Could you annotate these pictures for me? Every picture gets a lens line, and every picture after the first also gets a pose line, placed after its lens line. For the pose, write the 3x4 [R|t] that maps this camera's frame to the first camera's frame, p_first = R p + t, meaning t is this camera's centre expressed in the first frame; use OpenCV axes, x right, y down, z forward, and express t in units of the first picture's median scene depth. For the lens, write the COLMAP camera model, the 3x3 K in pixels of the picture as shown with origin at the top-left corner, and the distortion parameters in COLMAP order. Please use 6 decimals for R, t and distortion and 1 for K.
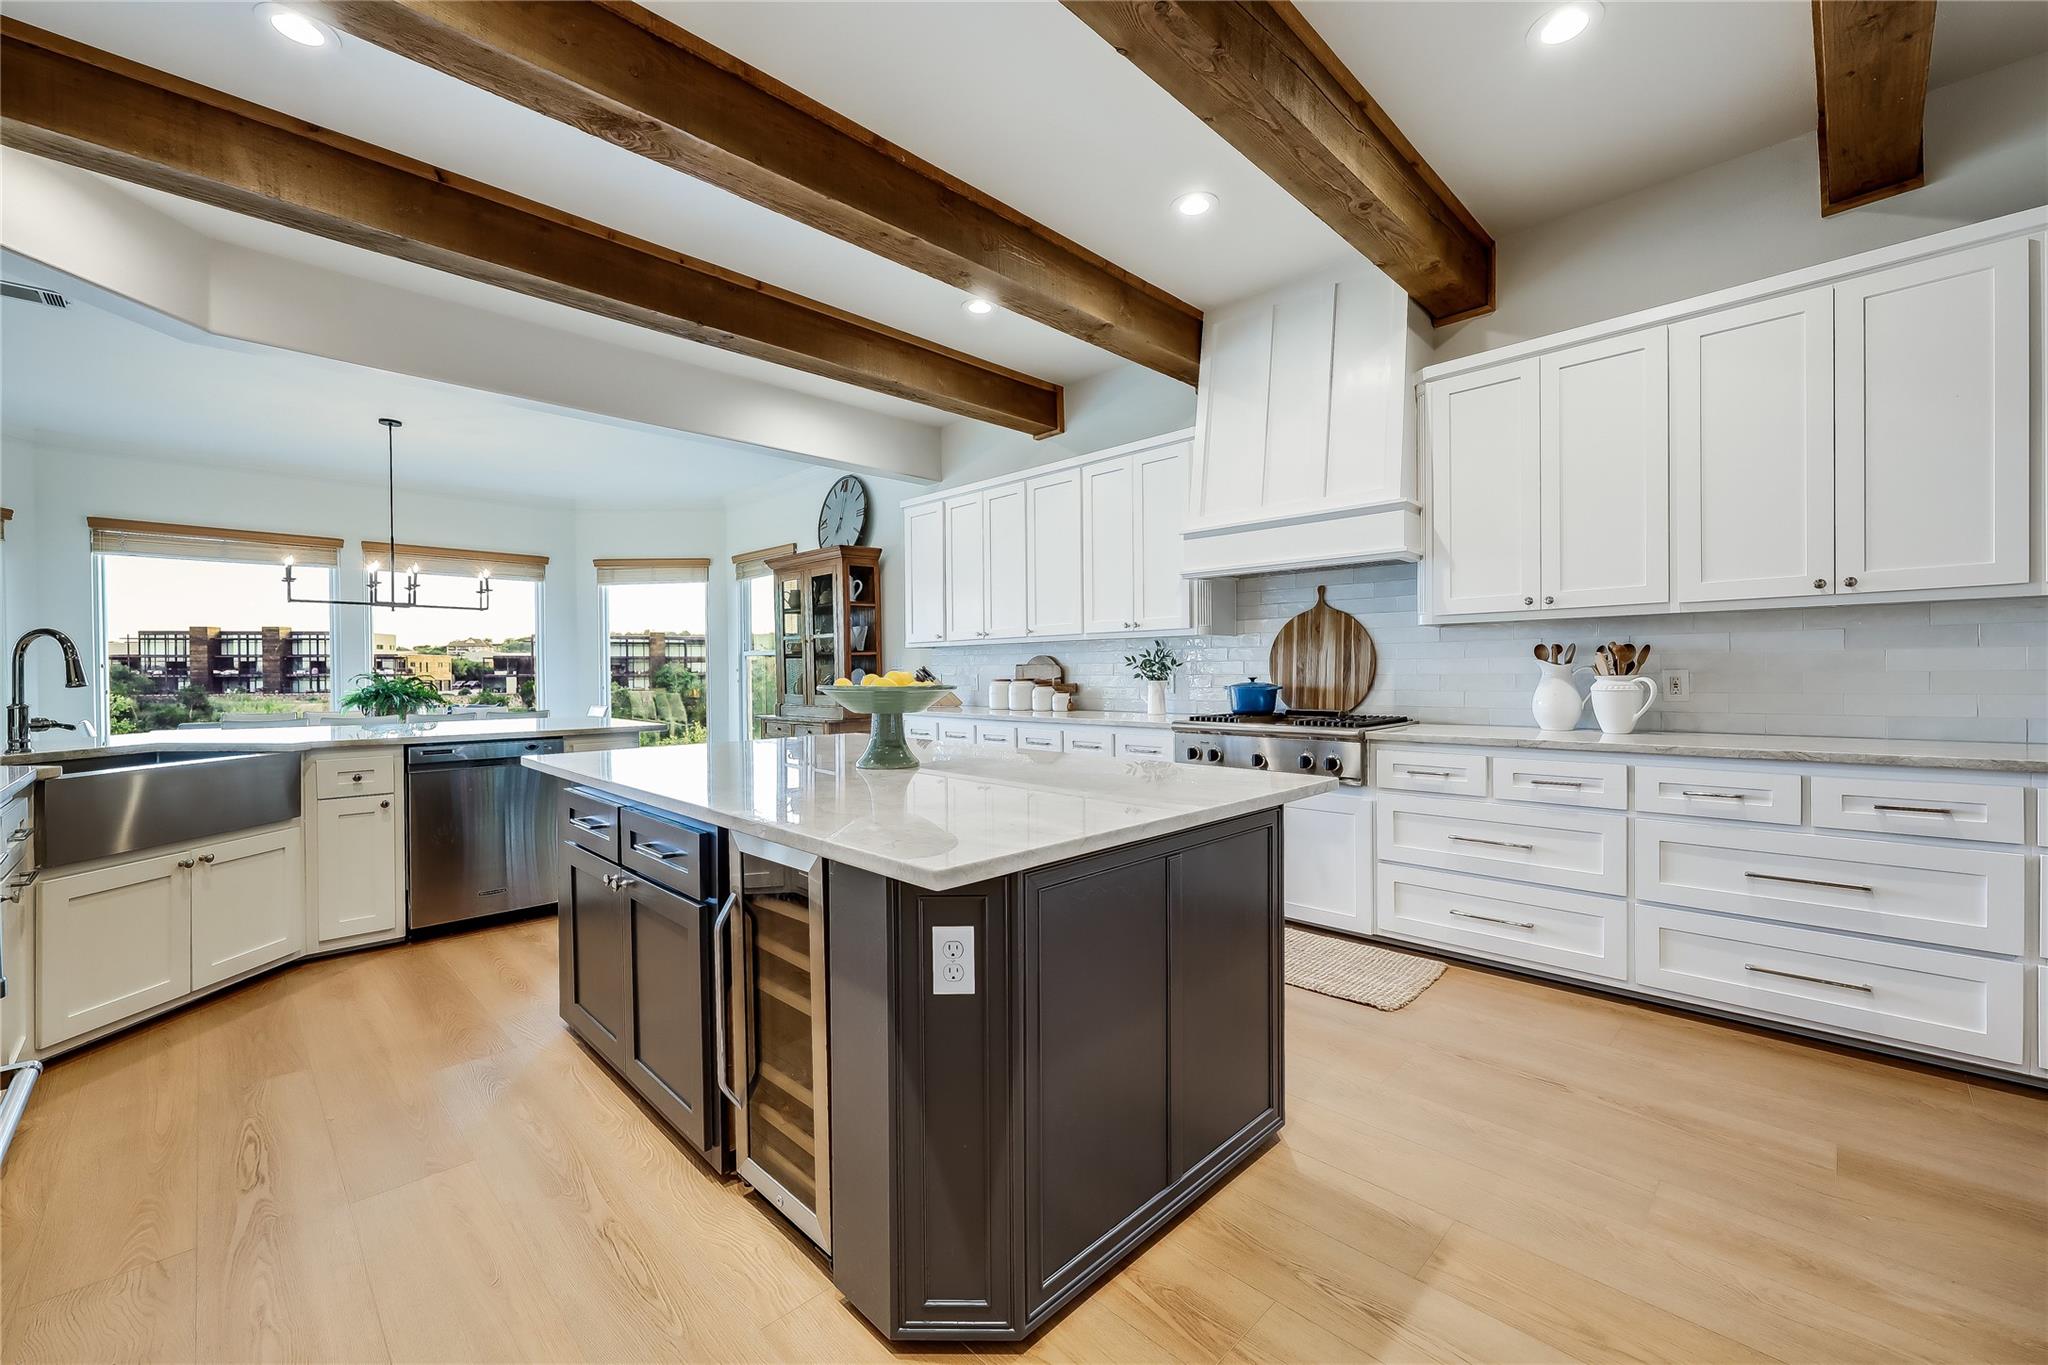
lens RADIAL K [[821.0, 0, 1024.0], [0, 821.0, 682.5], [0, 0, 1]] dist [0.000763, 0.000086]
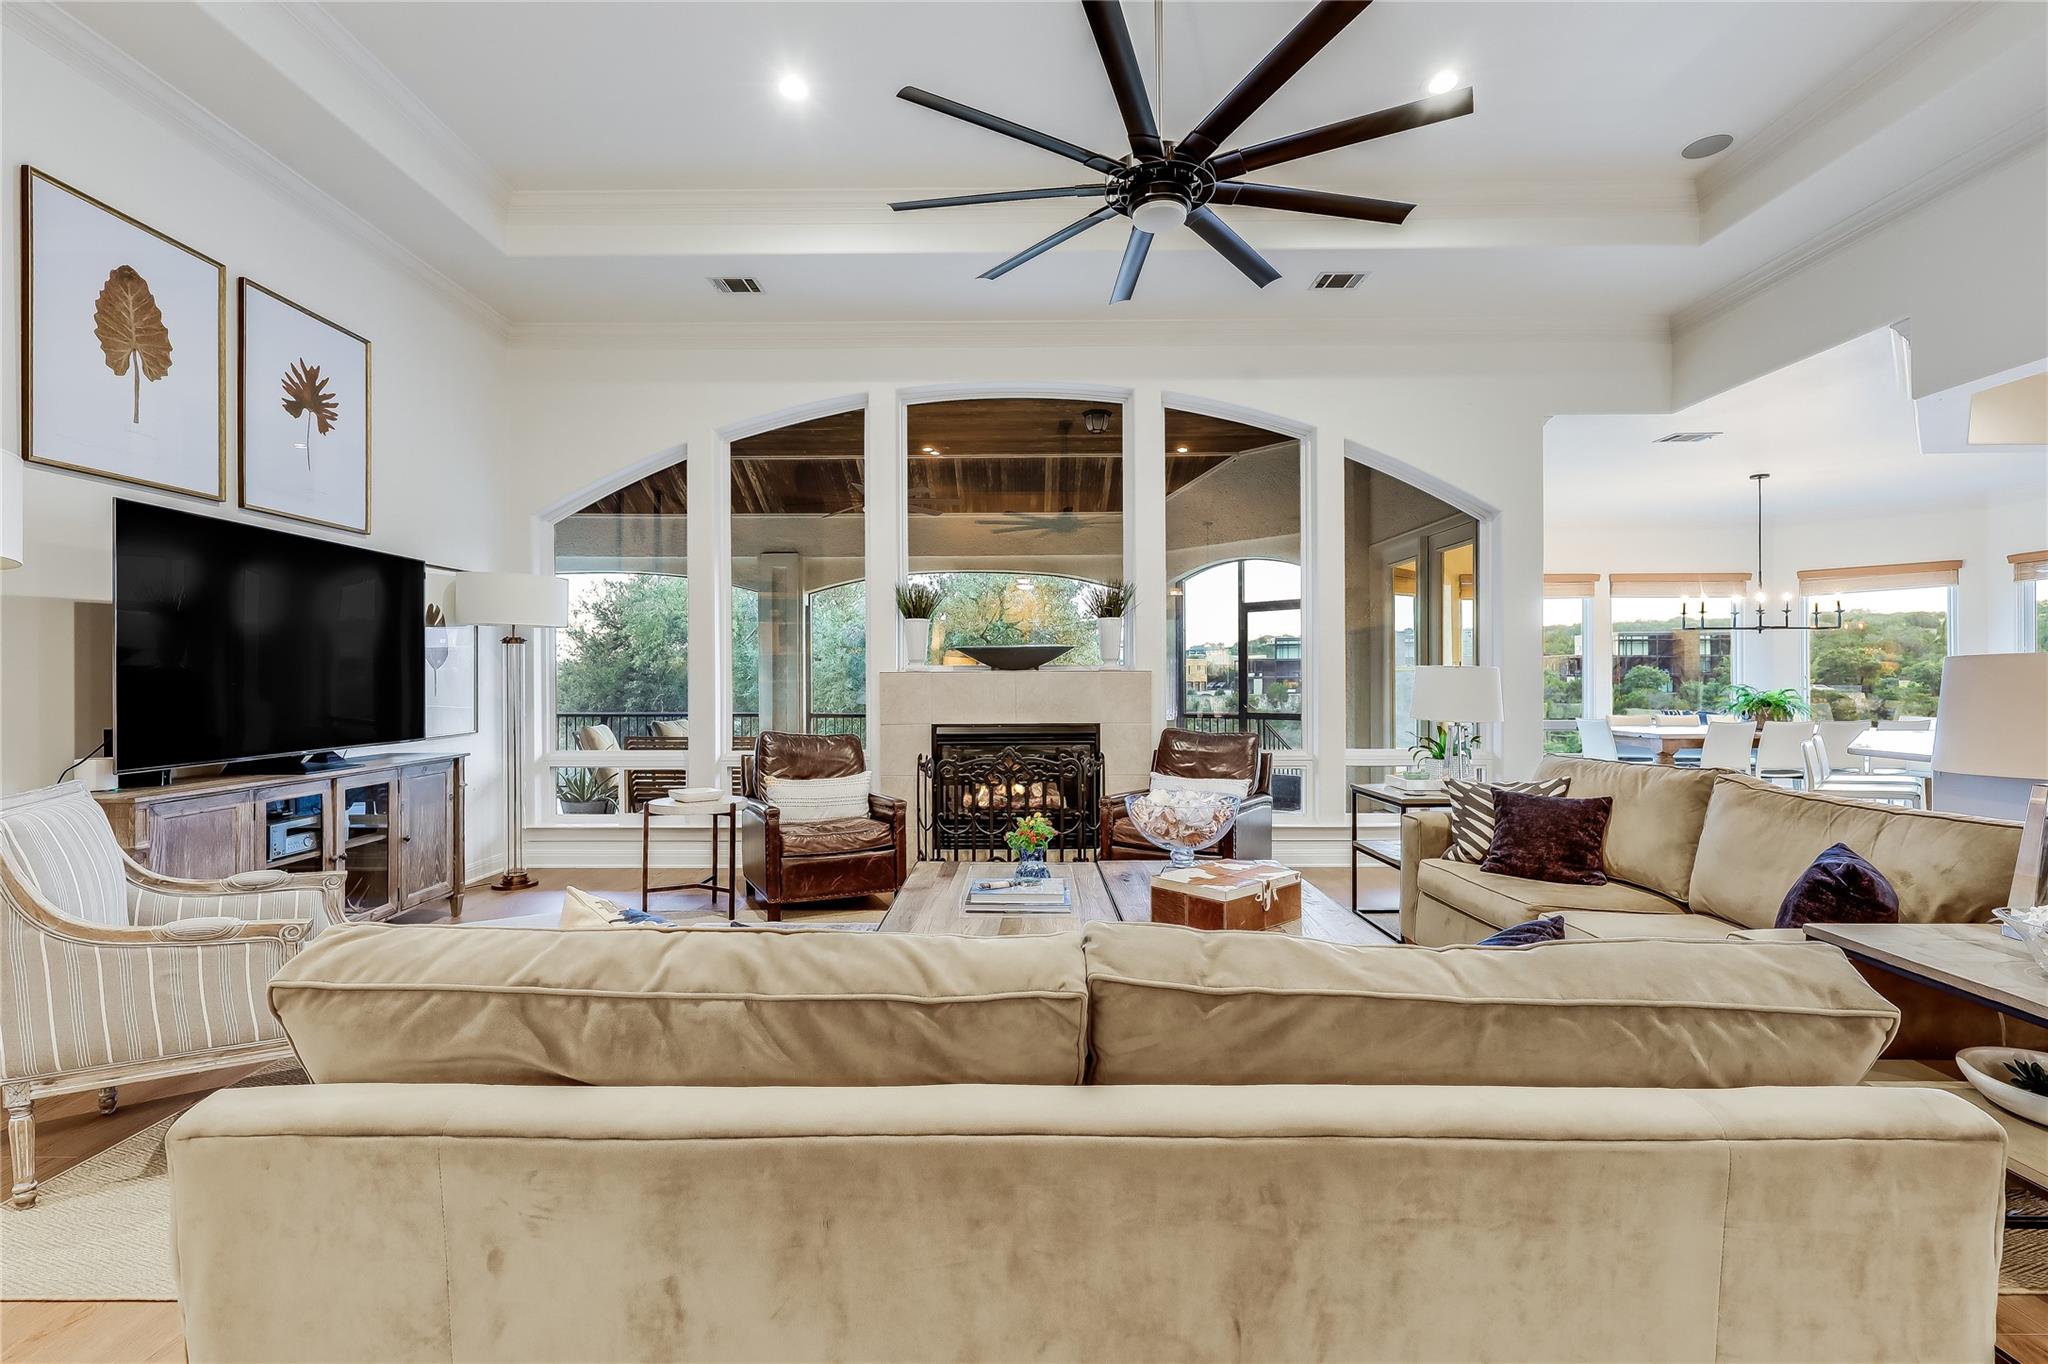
lens RADIAL K [[892.9, 0, 1022.3], [0, 892.9, 665.8], [0, 0, 1]] dist [0.000481, -0.000059]
pose [[0.701793, -0.006236, -0.712353, -0.480039], [-0.010166, 0.999772, -0.018767, -0.006392], [0.712308, 0.020413, 0.701570, -0.556316]]
